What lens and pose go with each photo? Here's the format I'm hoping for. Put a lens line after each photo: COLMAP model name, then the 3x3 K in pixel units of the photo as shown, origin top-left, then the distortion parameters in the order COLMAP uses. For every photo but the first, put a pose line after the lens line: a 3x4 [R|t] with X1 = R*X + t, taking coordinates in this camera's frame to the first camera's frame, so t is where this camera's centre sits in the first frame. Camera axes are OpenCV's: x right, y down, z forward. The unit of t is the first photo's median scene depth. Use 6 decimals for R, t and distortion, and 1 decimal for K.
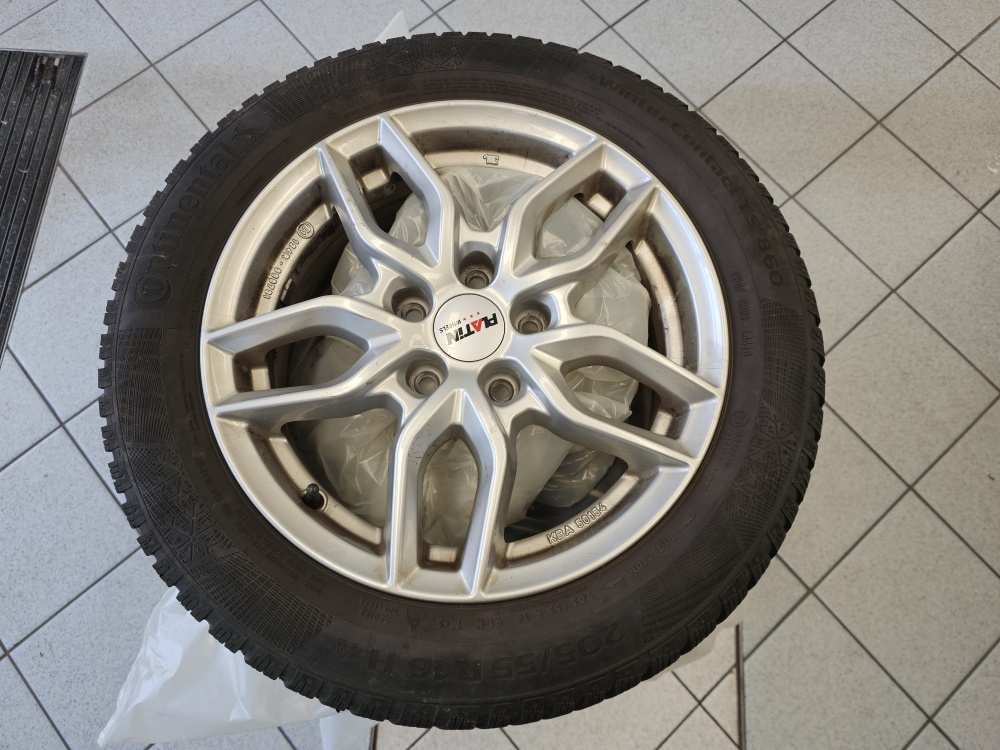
lens RADIAL K [[670.5, 0, 505.6], [0, 670.5, 371.0], [0, 0, 1]] dist [0.052696, -0.056954]
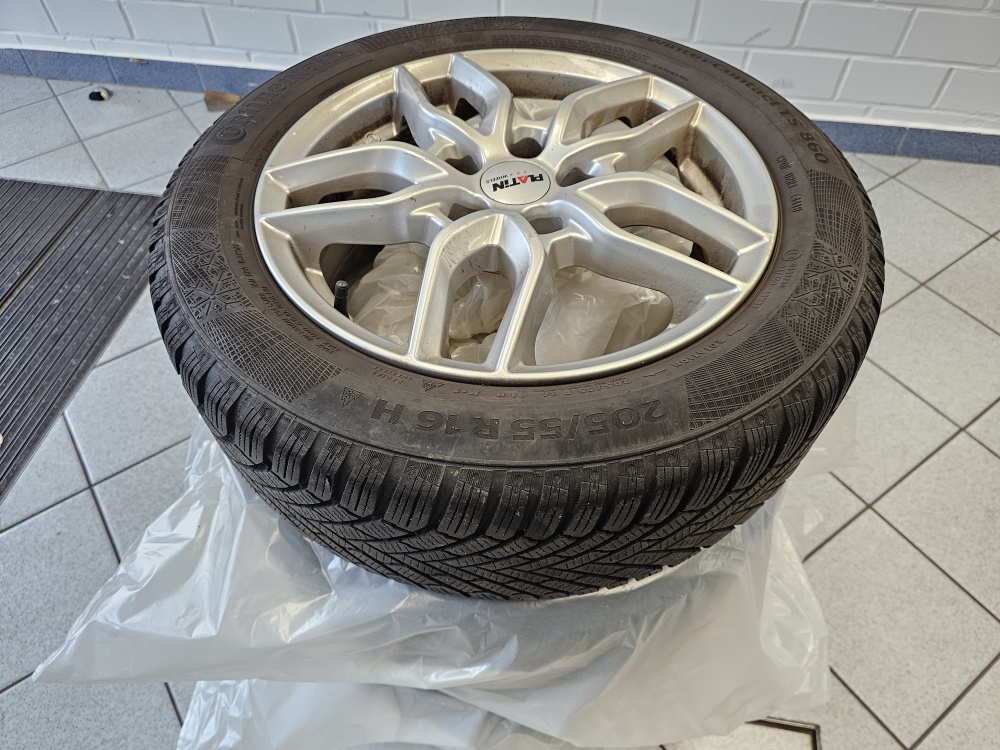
lens RADIAL K [[677.4, 0, 500.2], [0, 677.4, 368.6], [0, 0, 1]] dist [0.032915, -0.037027]
pose [[0.994186, 0.062252, -0.087861, 0.012721], [-0.090145, 0.927455, -0.362907, 0.232400], [0.058895, 0.368717, 0.927674, 0.057103]]
